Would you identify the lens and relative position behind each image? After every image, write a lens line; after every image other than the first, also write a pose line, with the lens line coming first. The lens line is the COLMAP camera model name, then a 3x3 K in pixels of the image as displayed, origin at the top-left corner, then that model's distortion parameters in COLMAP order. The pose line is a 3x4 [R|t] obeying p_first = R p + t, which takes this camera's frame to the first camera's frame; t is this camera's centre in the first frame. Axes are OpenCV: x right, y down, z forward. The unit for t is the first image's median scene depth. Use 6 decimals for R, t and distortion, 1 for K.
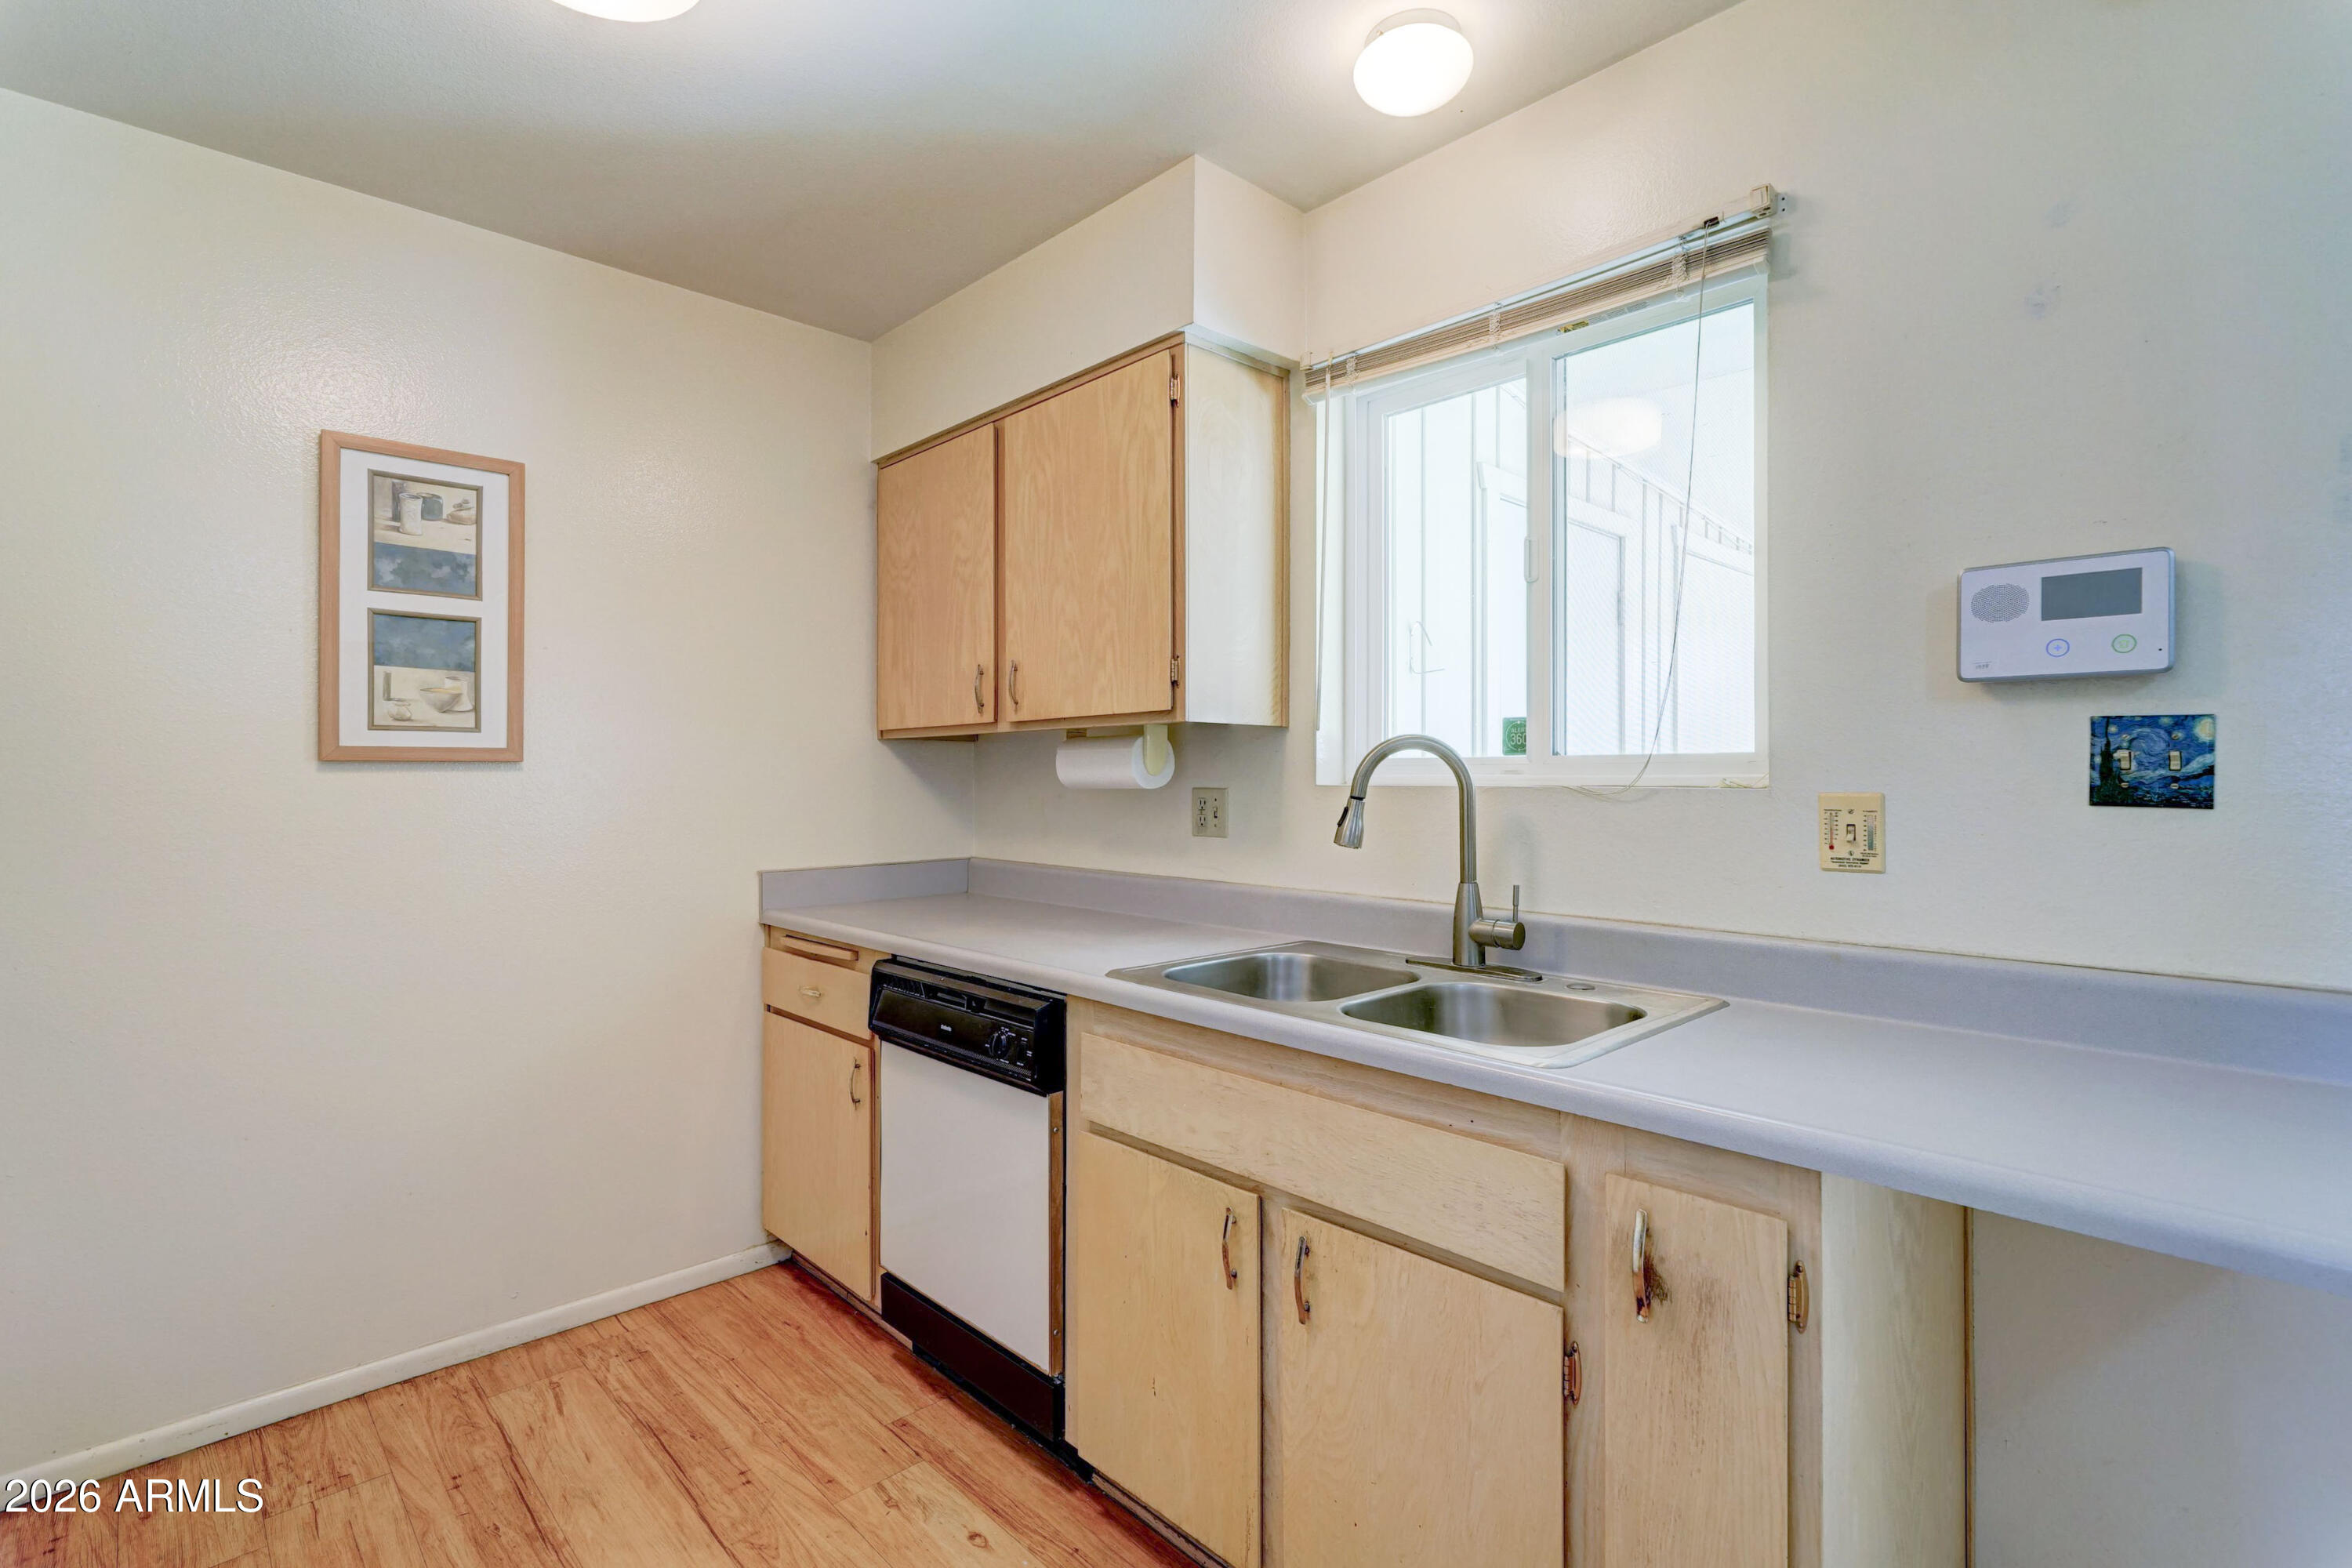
lens RADIAL K [[1090.8, 0, 1182.1], [0, 1090.8, 773.1], [0, 0, 1]] dist [0.000280, -0.000070]
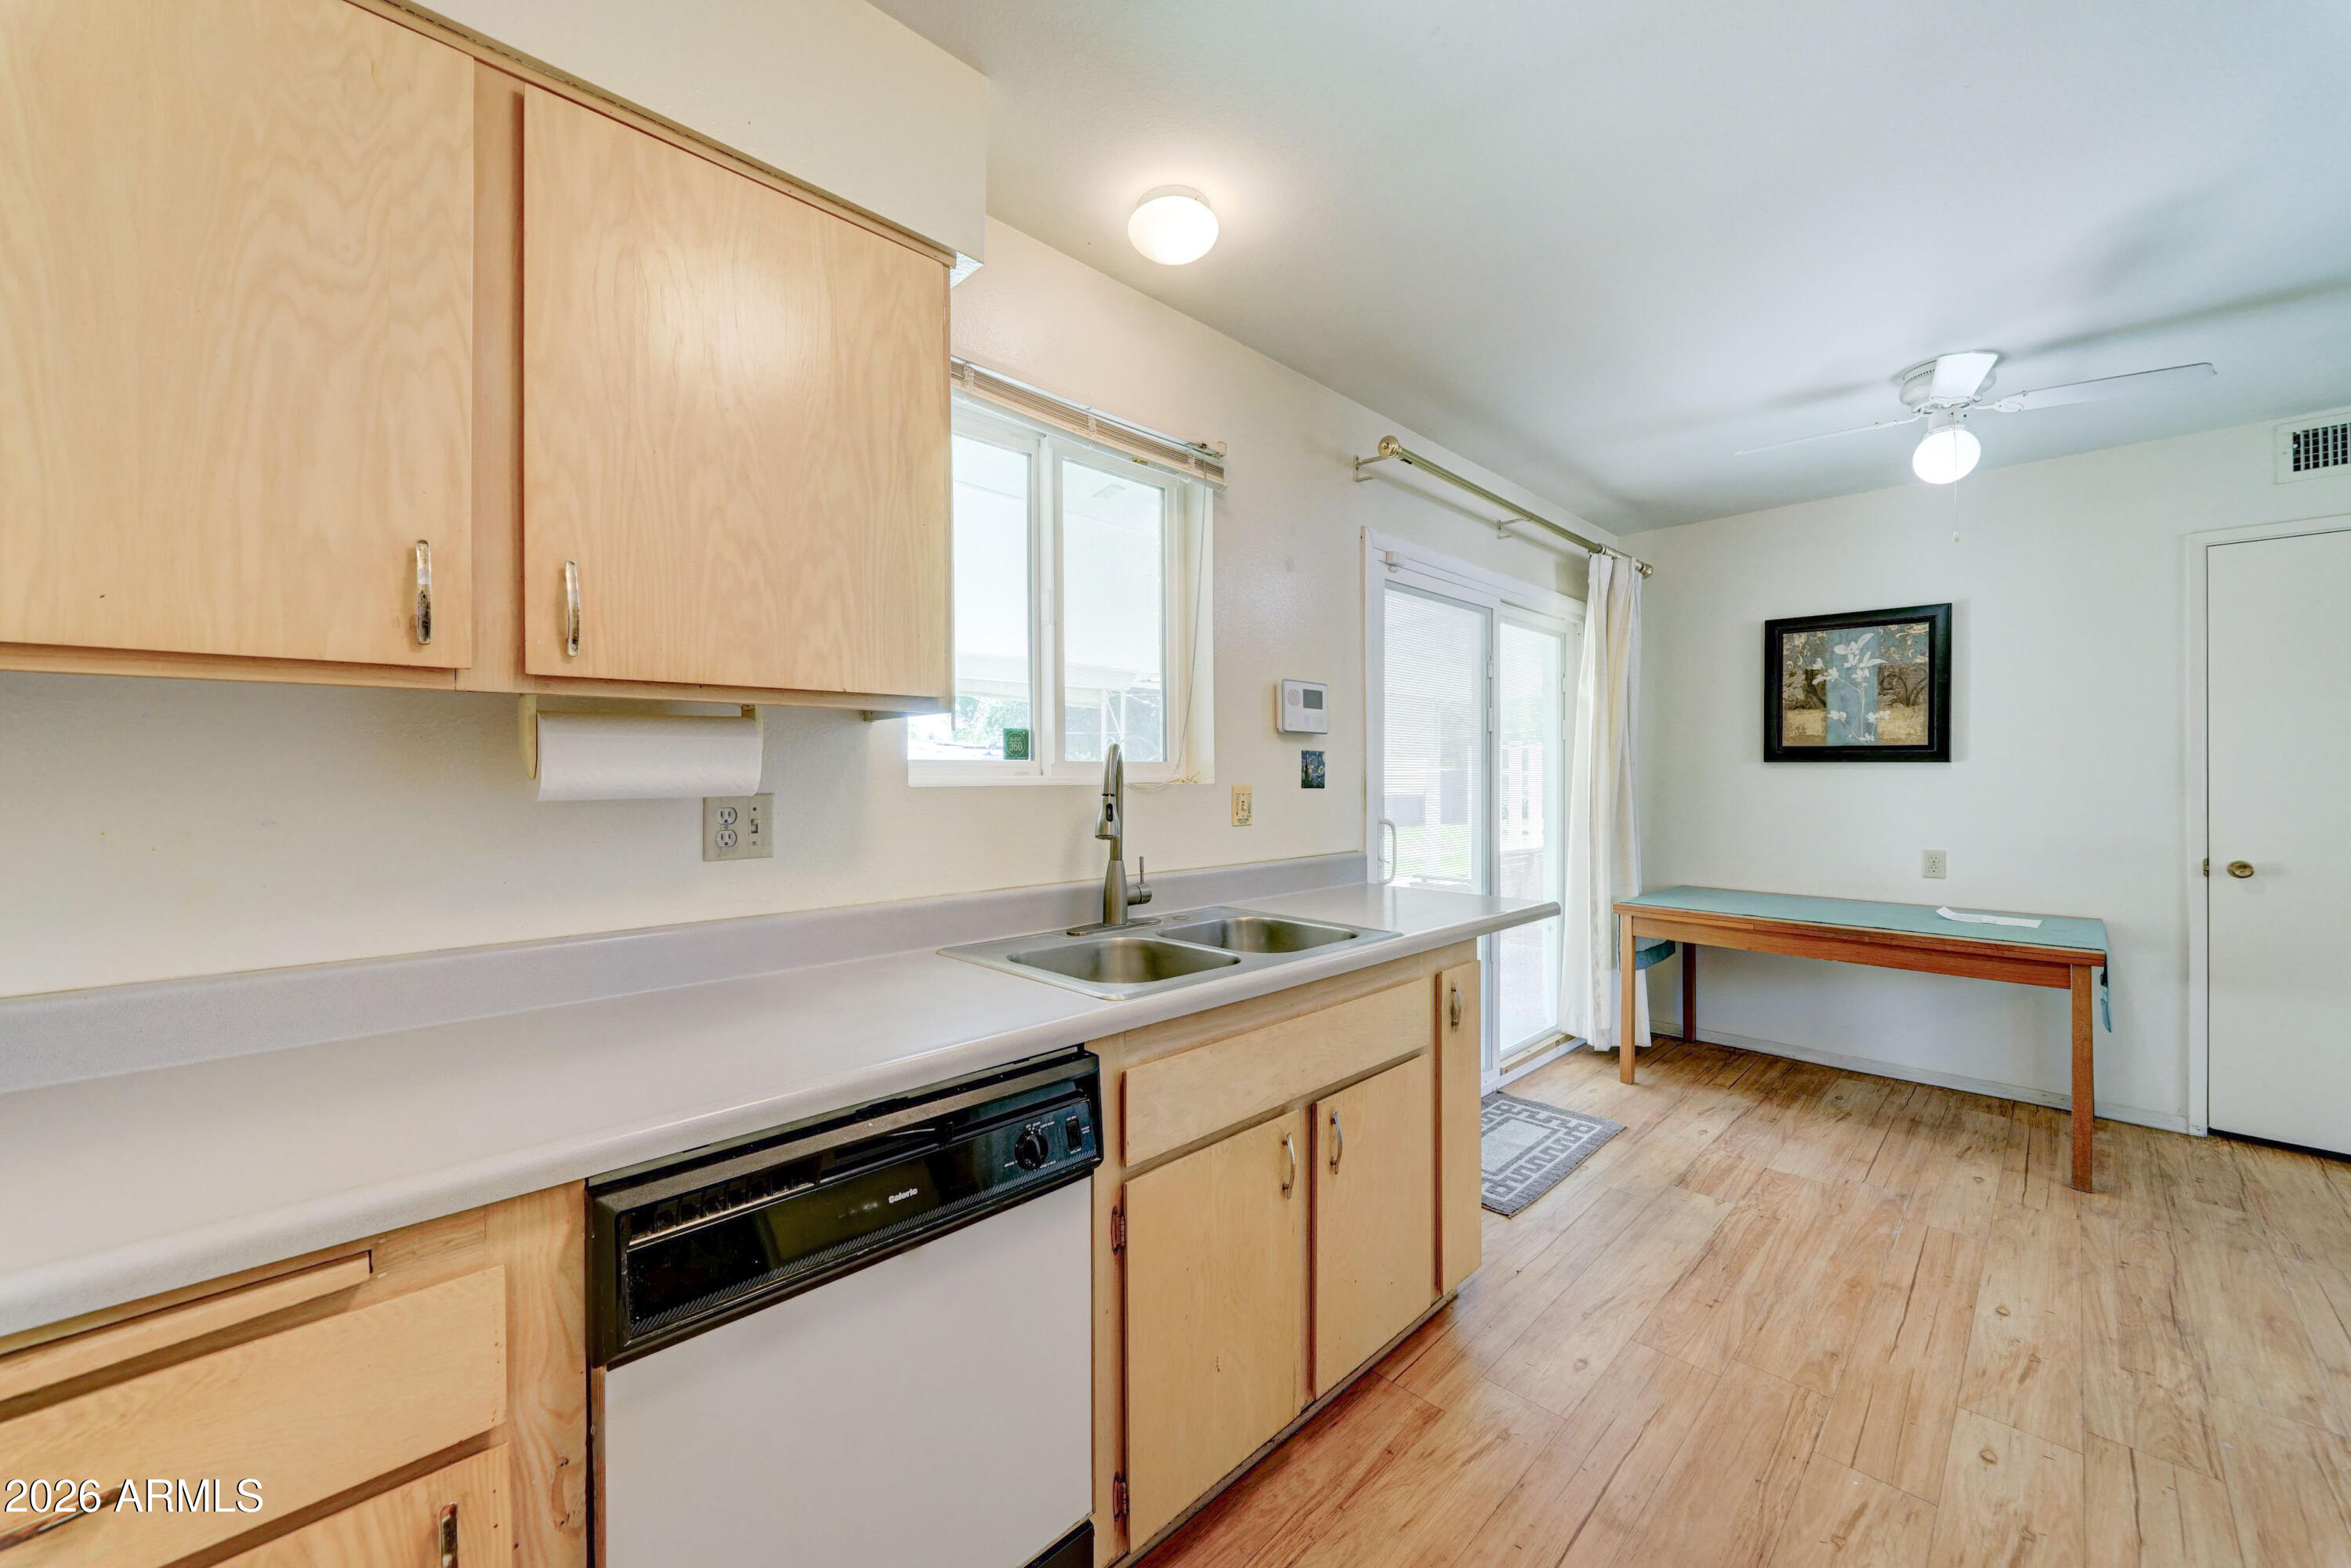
lens RADIAL K [[889.3, 0, 1183.7], [0, 889.3, 768.0], [0, 0, 1]] dist [-0.000587, 0.000039]
pose [[-0.015254, 0.006707, 0.999861, -0.963778], [-0.002258, 0.999975, -0.006743, -0.000481], [-0.999881, -0.002361, -0.015238, 1.152292]]
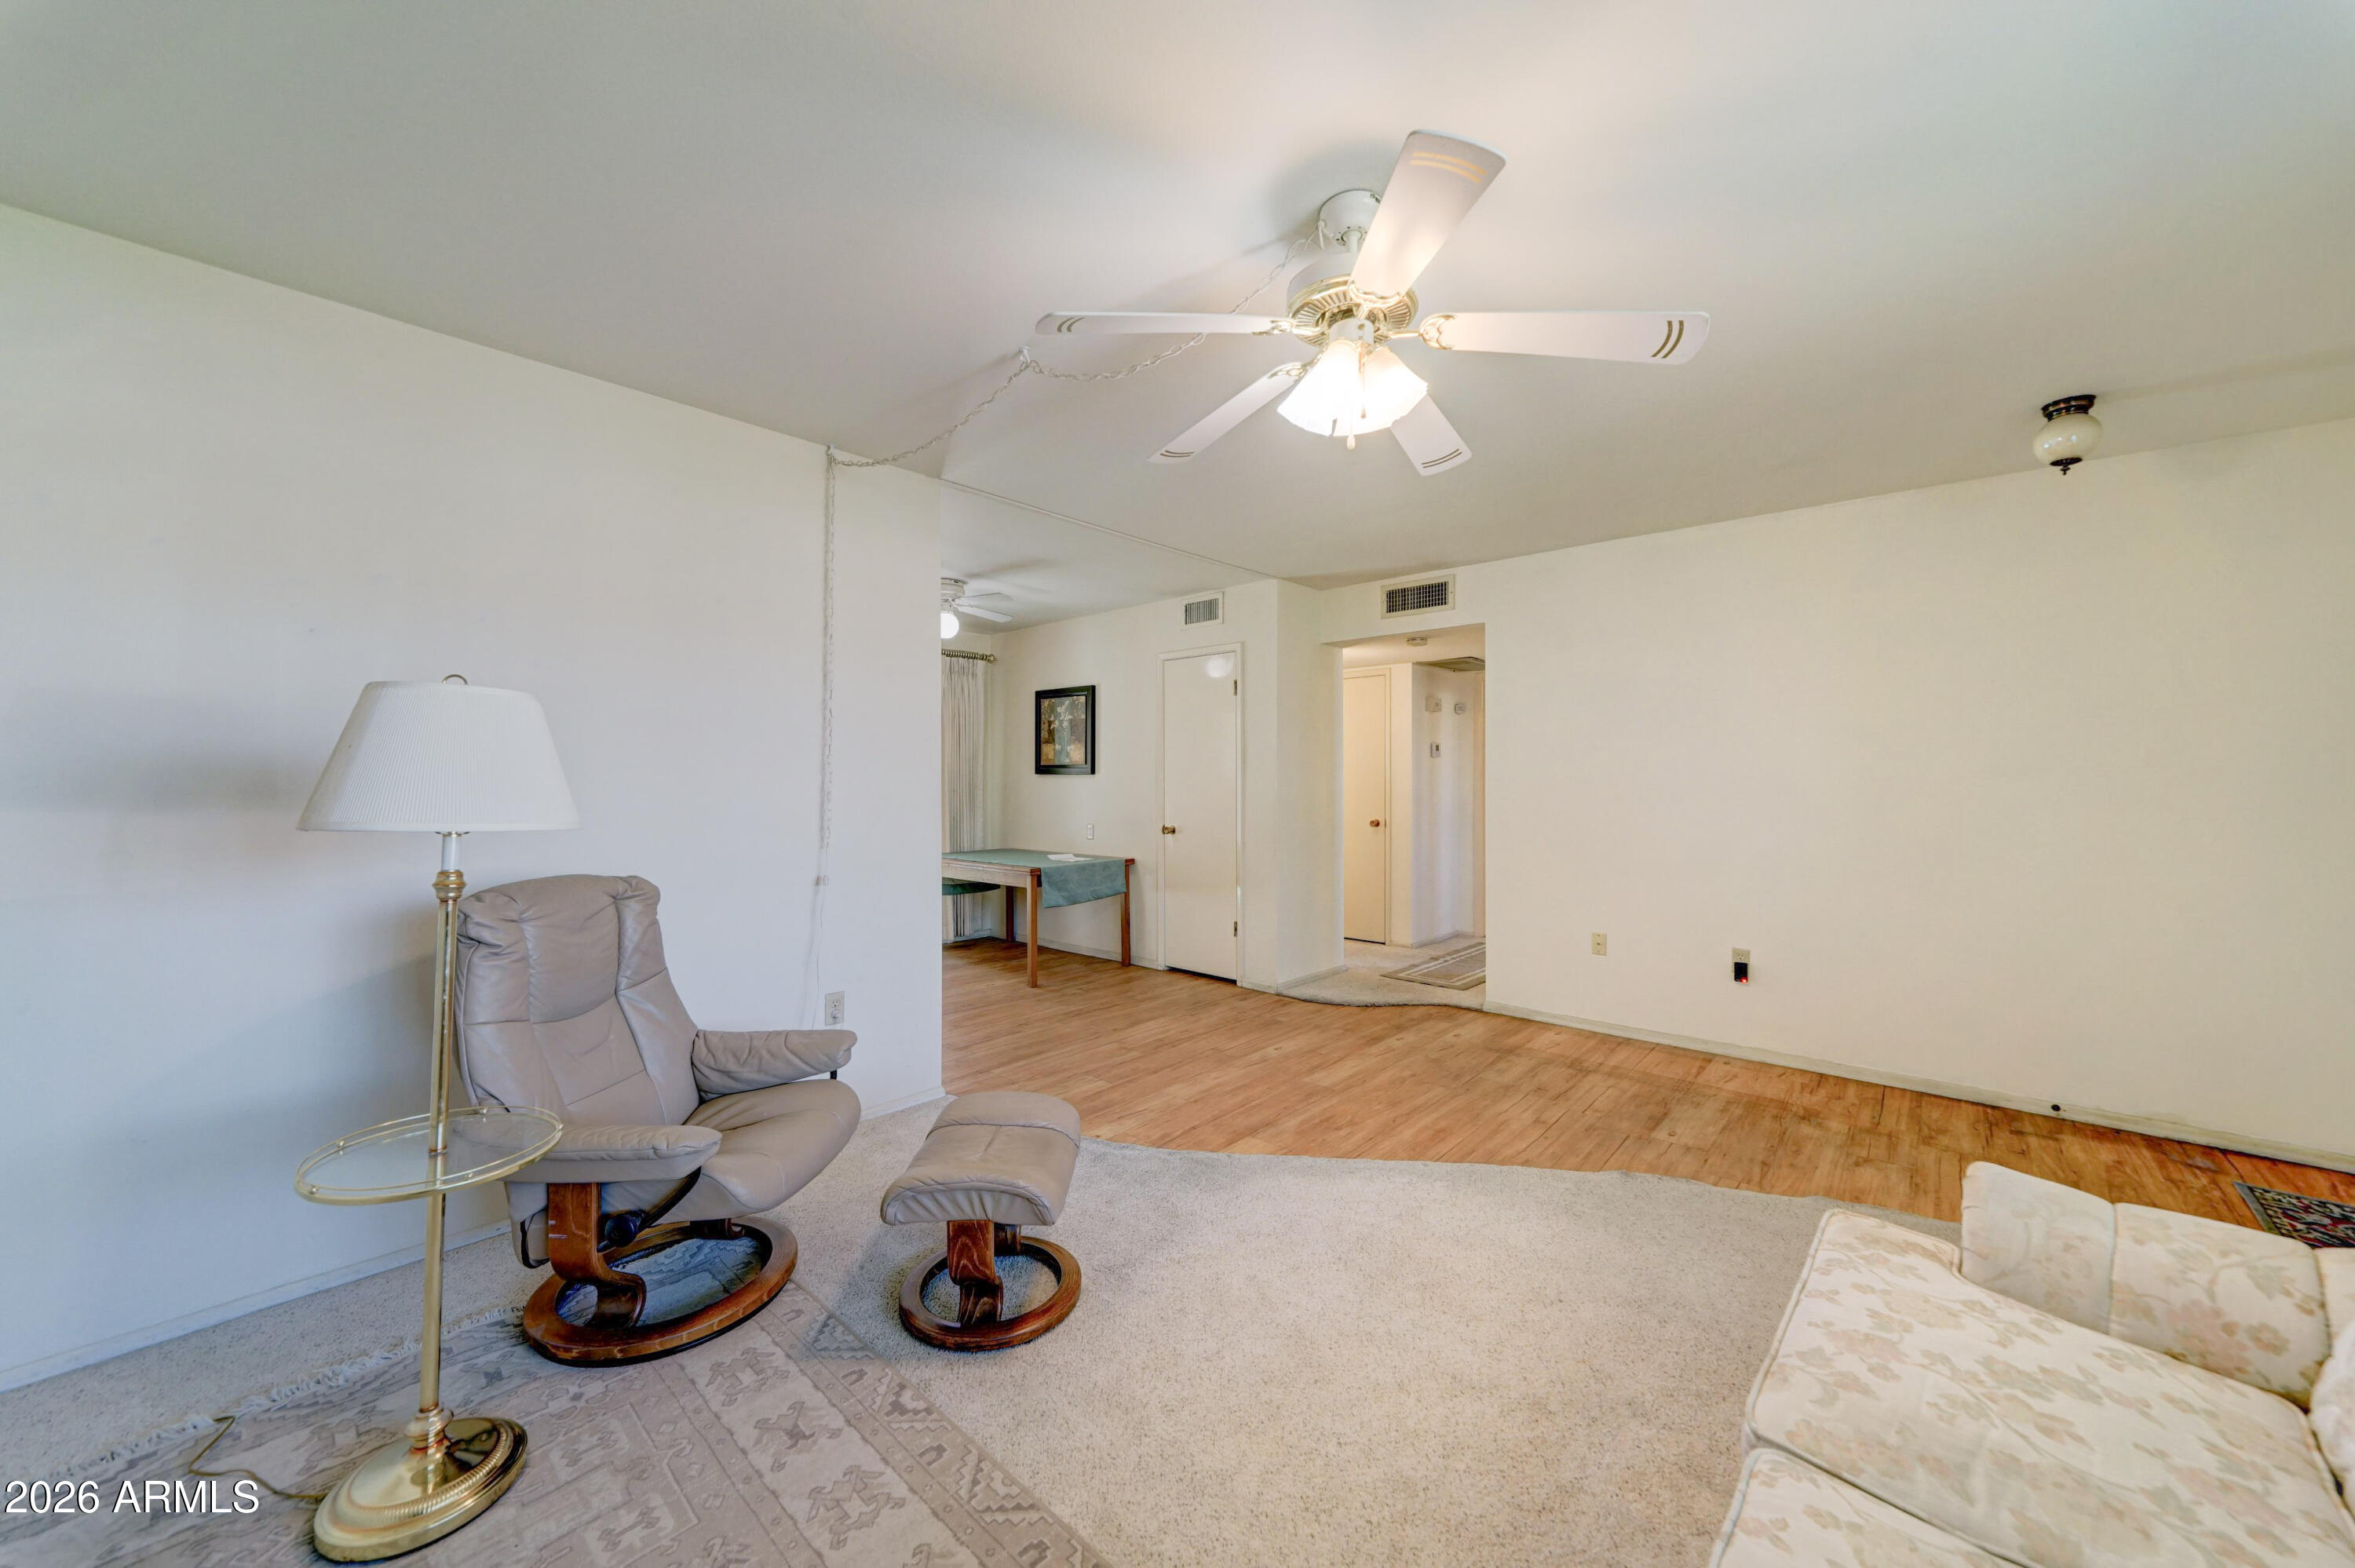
lens RADIAL K [[847.4, 0, 1177.5], [0, 847.4, 784.0], [0, 0, 1]] dist [-0.000640, 0.000055]
pose [[-0.073828, 0.000280, 0.997271, -2.632707], [0.001691, 0.999999, -0.000156, 0.010401], [-0.997270, 0.001675, -0.073829, -0.965131]]
